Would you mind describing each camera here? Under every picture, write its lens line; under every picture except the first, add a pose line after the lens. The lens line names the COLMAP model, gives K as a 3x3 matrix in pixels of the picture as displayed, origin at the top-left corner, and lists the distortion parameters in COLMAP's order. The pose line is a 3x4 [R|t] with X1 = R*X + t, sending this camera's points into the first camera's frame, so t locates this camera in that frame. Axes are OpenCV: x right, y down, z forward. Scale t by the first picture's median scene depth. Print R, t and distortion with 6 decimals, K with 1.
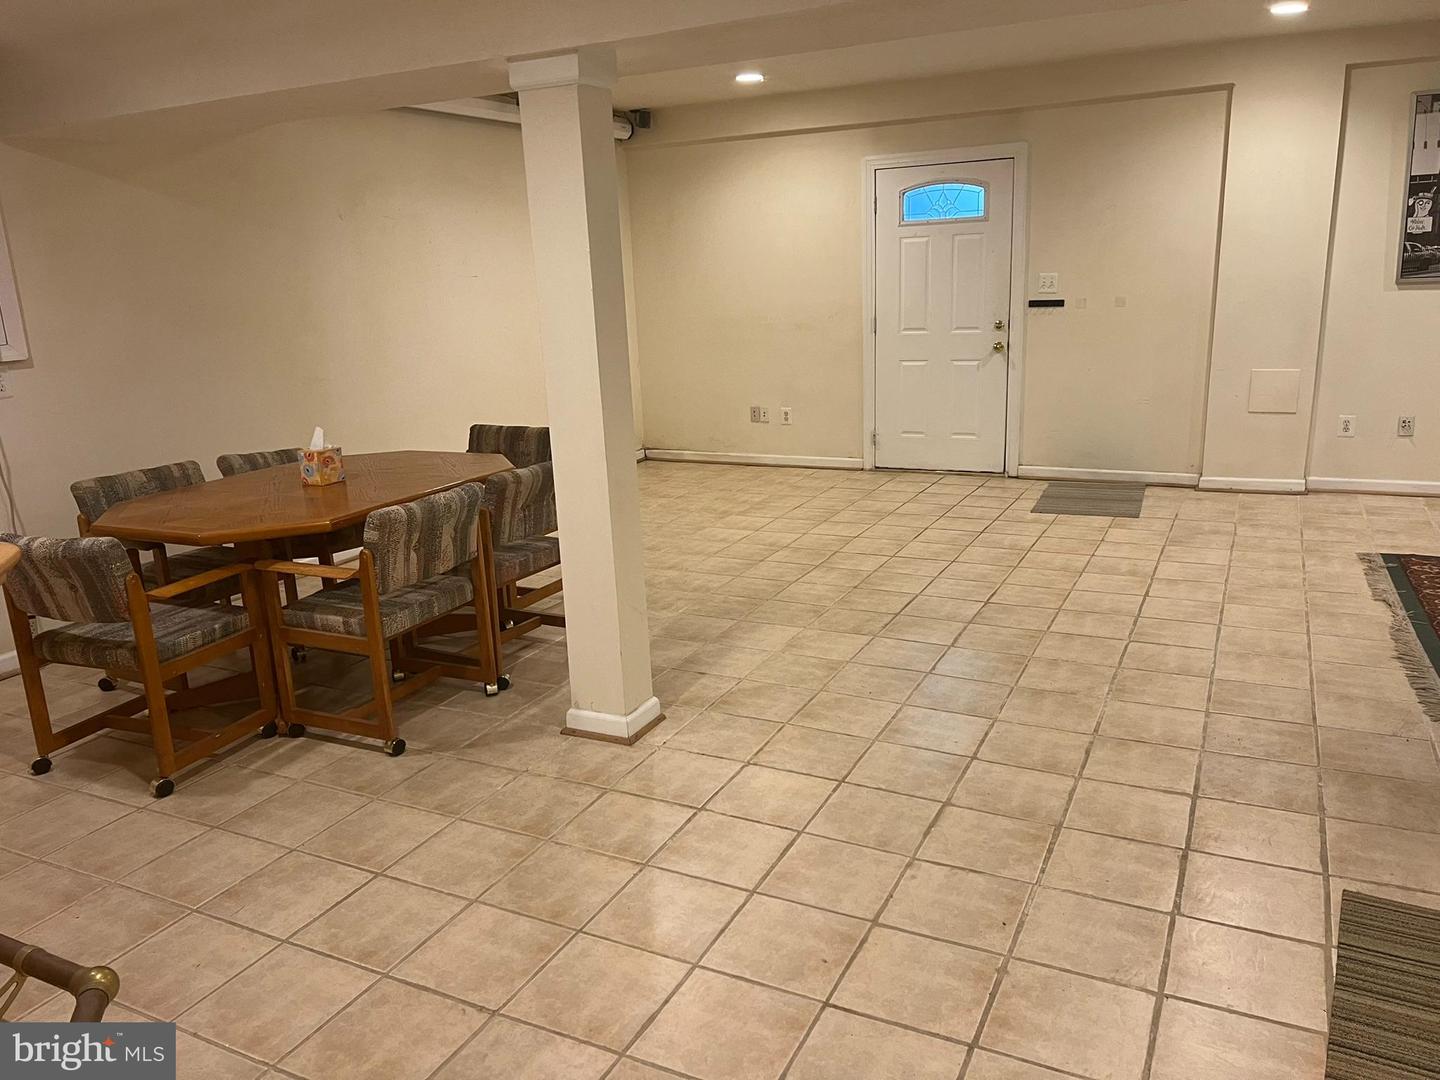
lens RADIAL K [[1093.2, 0, 728.5], [0, 1093.2, 548.6], [0, 0, 1]] dist [0.056184, -0.062823]
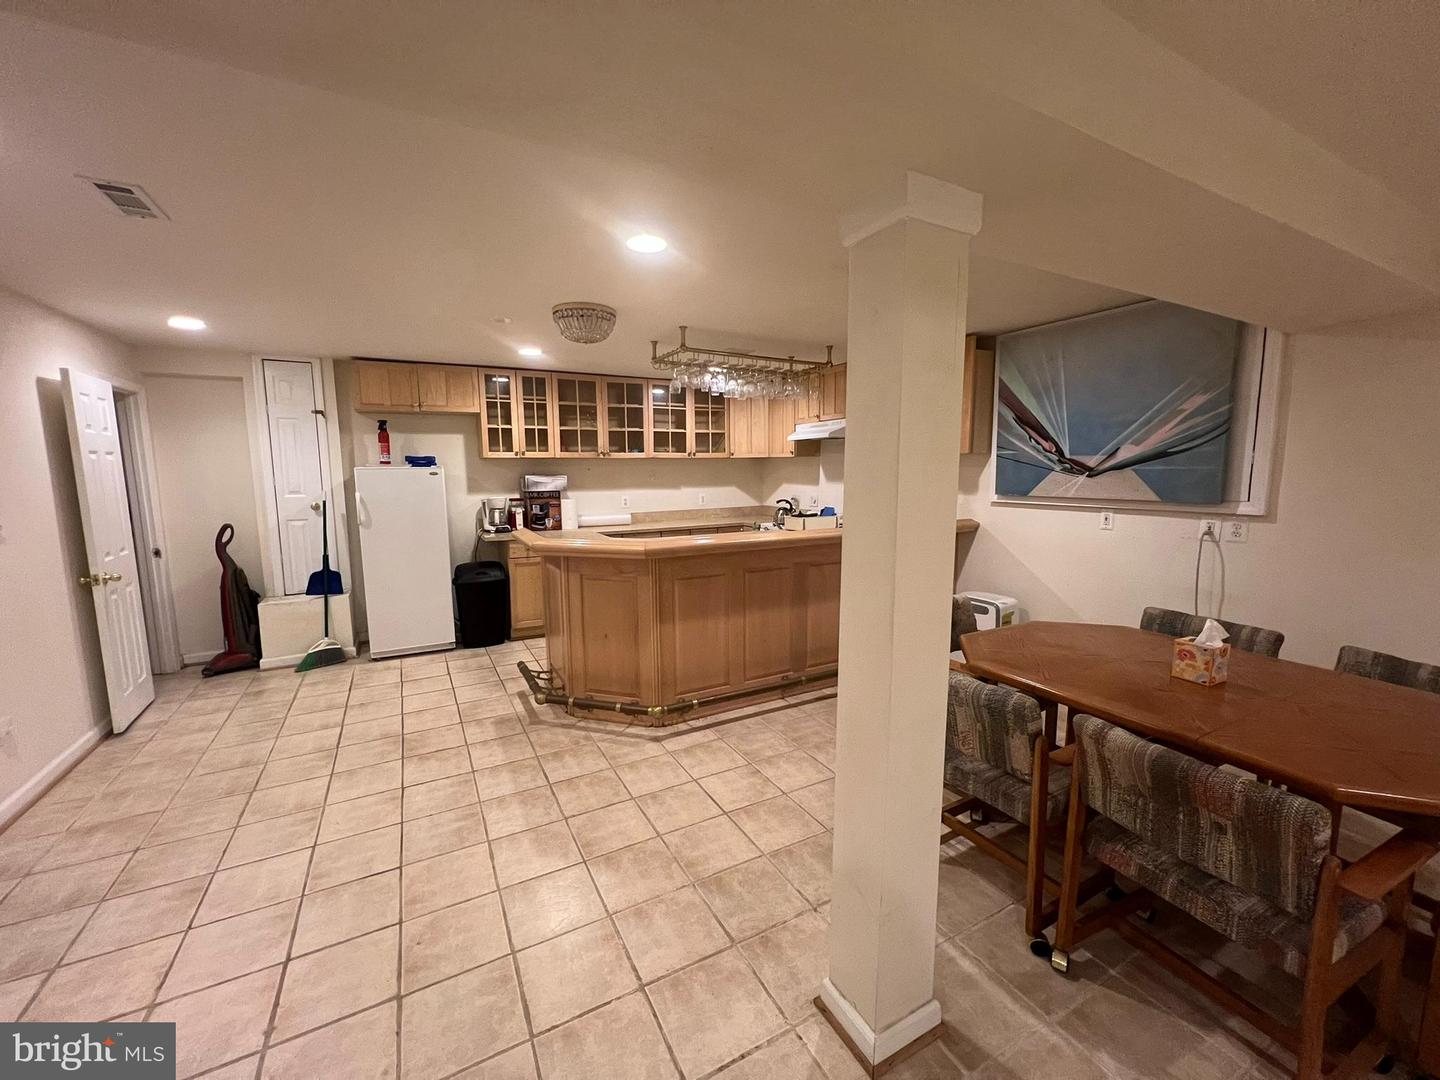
lens RADIAL K [[579.8, 0, 719.4], [0, 579.8, 537.3], [0, 0, 1]] dist [-0.000599, -0.000055]
pose [[-0.584593, 0.144261, -0.798398, 0.353411], [-0.172394, 0.939507, 0.295985, -0.380375], [0.792799, 0.310670, -0.524360, 1.414735]]
